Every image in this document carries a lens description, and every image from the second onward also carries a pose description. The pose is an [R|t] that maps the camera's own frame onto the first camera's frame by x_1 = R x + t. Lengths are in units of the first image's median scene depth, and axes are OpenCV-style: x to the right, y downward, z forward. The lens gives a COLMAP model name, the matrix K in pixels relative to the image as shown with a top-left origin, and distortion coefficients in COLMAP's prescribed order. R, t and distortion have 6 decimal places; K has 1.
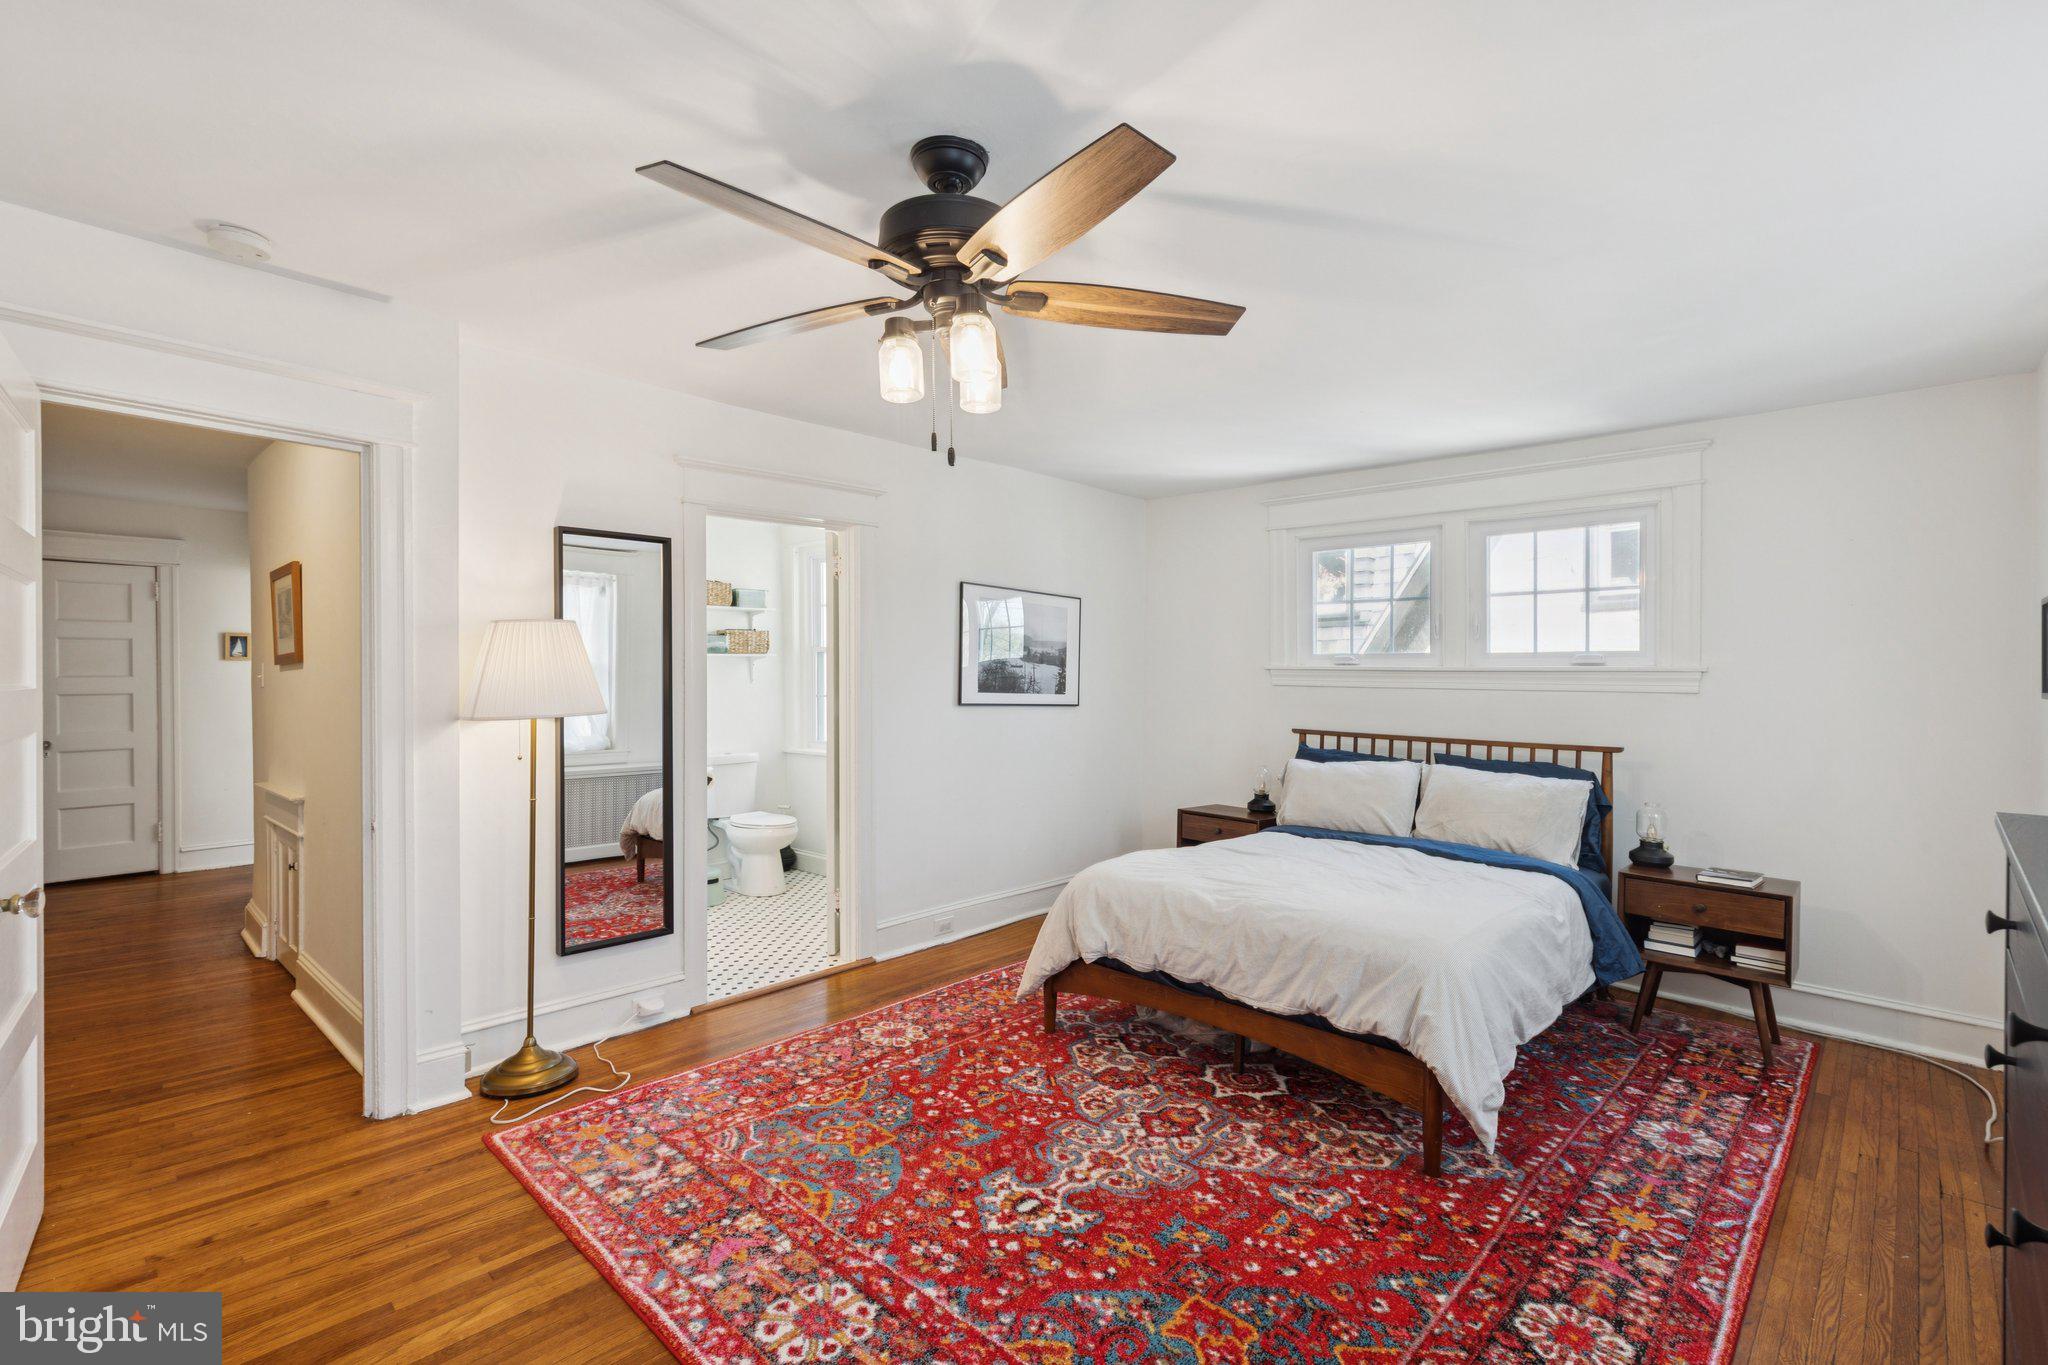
lens RADIAL K [[926.7, 0, 1036.3], [0, 926.7, 684.7], [0, 0, 1]] dist [0.001903, -0.000058]
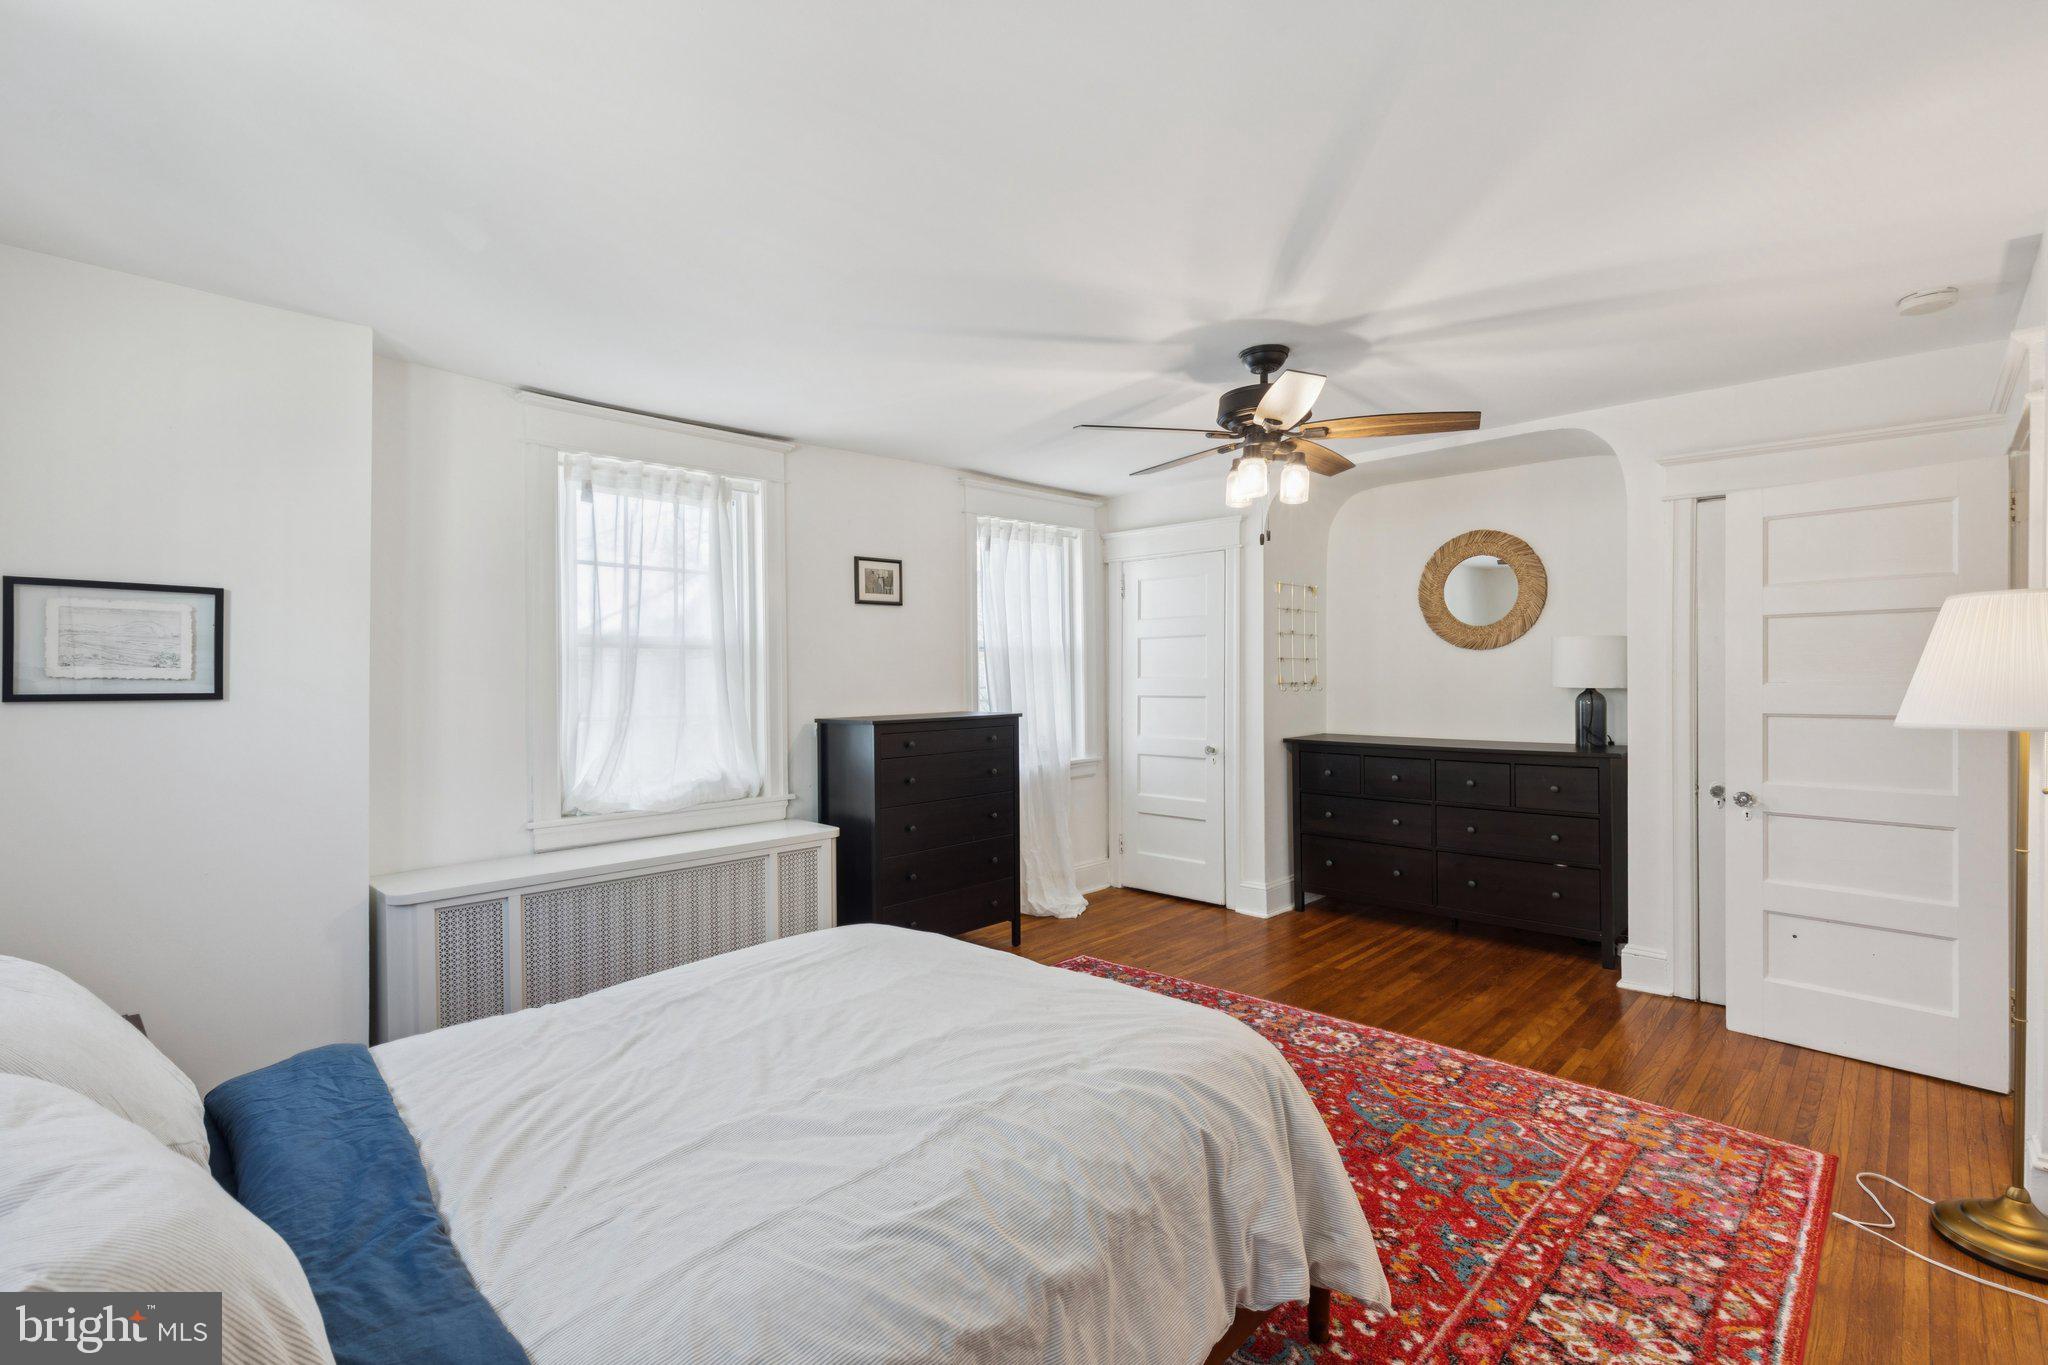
lens RADIAL K [[921.4, 0, 1024.0], [0, 921.4, 682.5], [0, 0, 1]] dist [0.002468, -0.000088]
pose [[-0.999937, -0.000617, 0.011173, 0.236926], [-0.000531, 0.999970, 0.007723, -0.007350], [-0.011177, 0.007717, -0.999908, 2.036624]]
